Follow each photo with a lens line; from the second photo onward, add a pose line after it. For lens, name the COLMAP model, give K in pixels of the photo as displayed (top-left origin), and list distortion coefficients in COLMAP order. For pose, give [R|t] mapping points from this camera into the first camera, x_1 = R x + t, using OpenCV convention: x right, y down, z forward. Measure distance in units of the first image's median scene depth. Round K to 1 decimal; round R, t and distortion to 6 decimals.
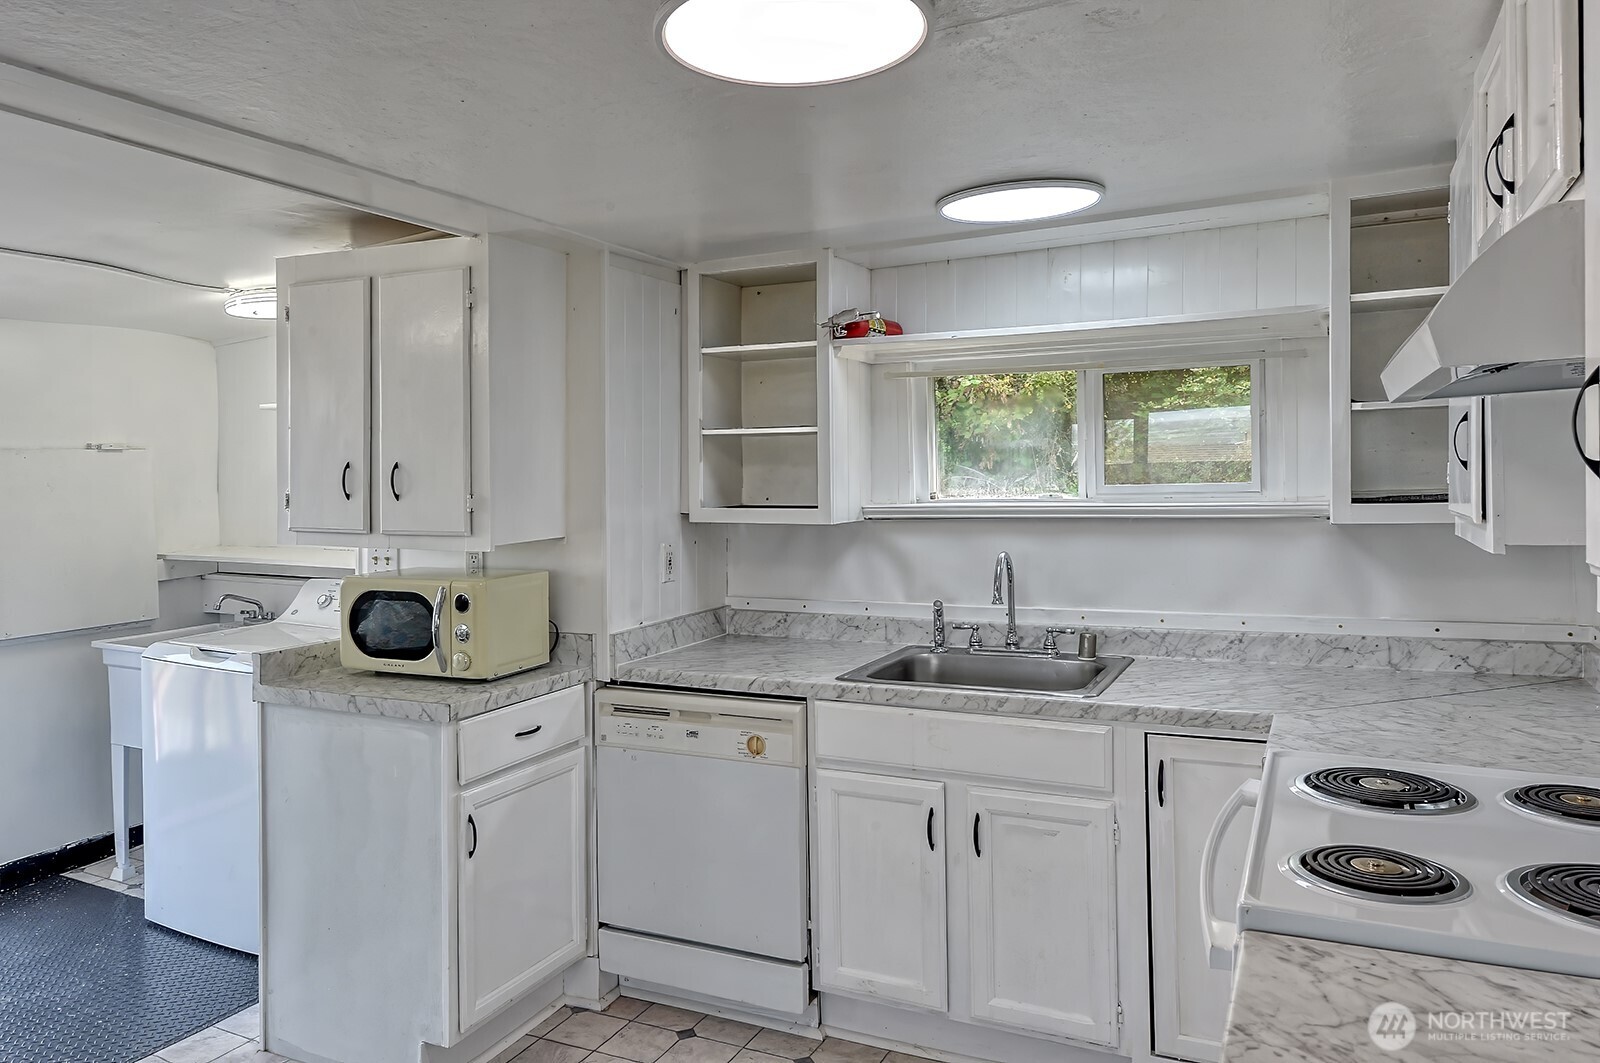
lens RADIAL K [[1056.8, 0, 798.7], [0, 1056.8, 480.9], [0, 0, 1]] dist [-0.022738, 0.000230]
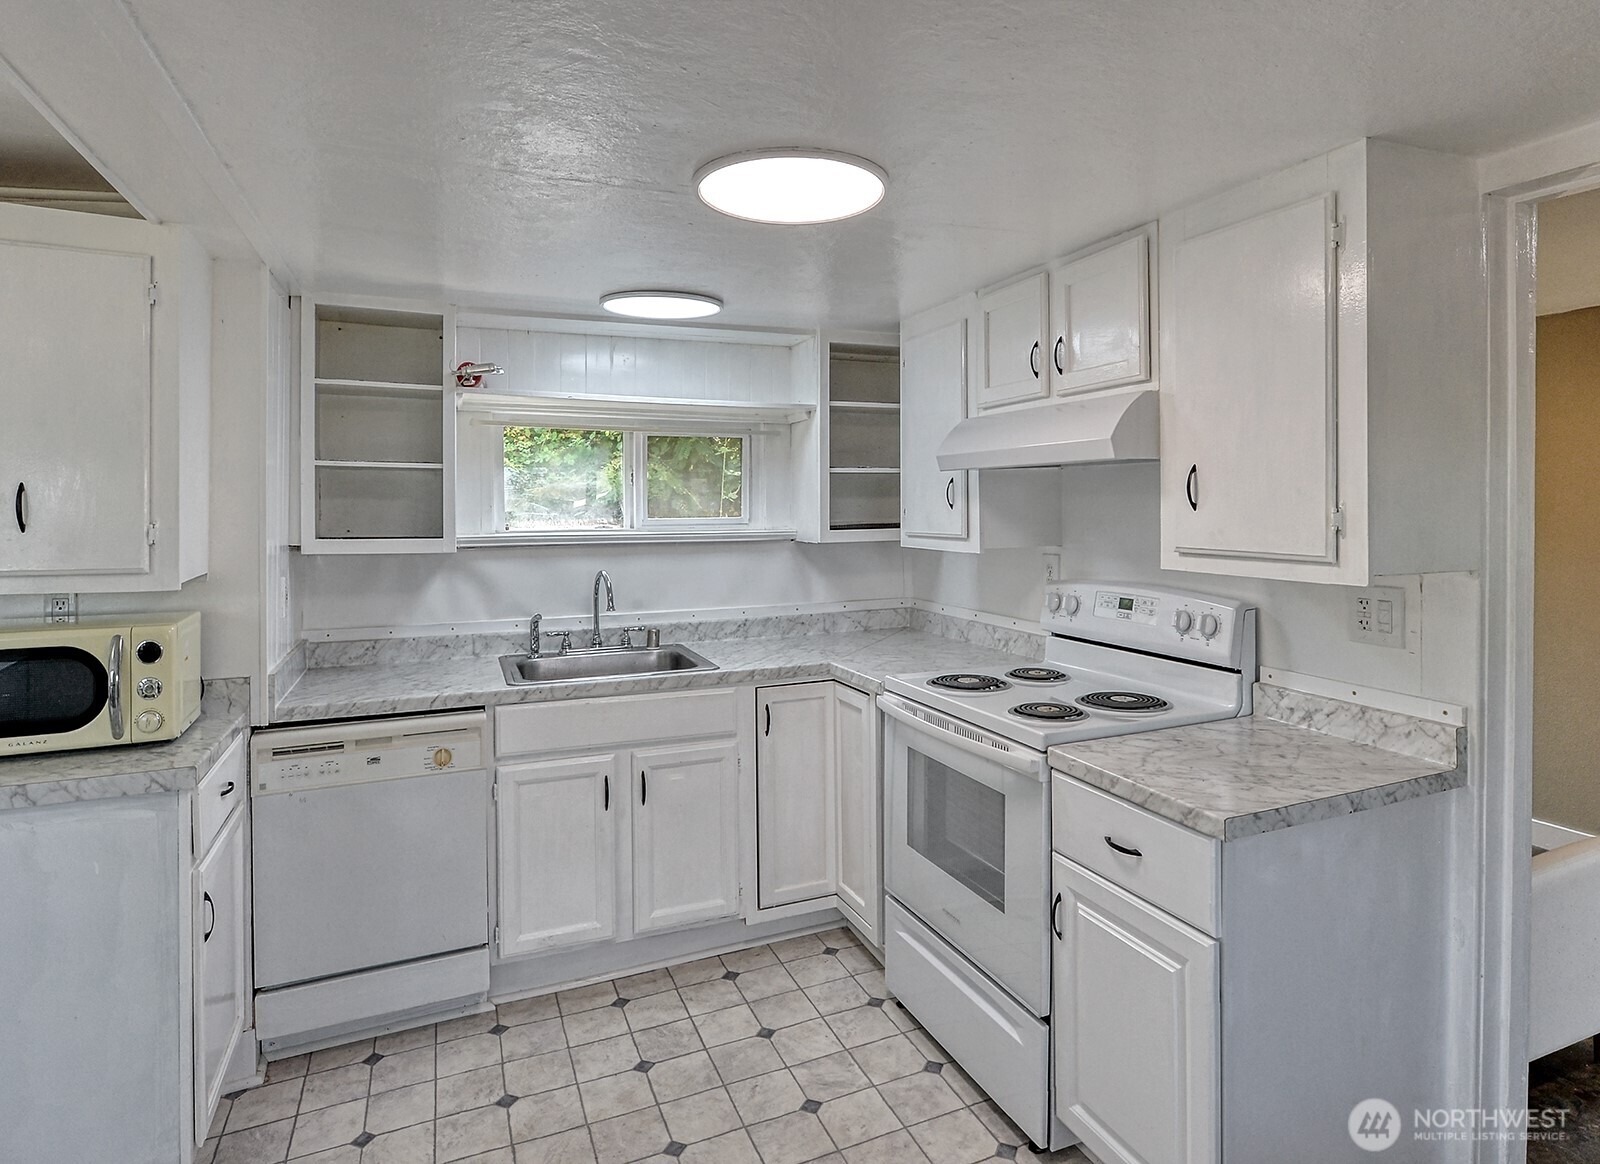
lens RADIAL K [[886.2, 0, 798.9], [0, 886.2, 526.1], [0, 0, 1]] dist [0.004117, 0.002333]
pose [[0.654719, -0.000038, 0.755873, -0.477160], [-0.001109, 0.999999, 0.001011, 0.012816], [-0.755872, -0.001500, 0.654718, 0.131126]]
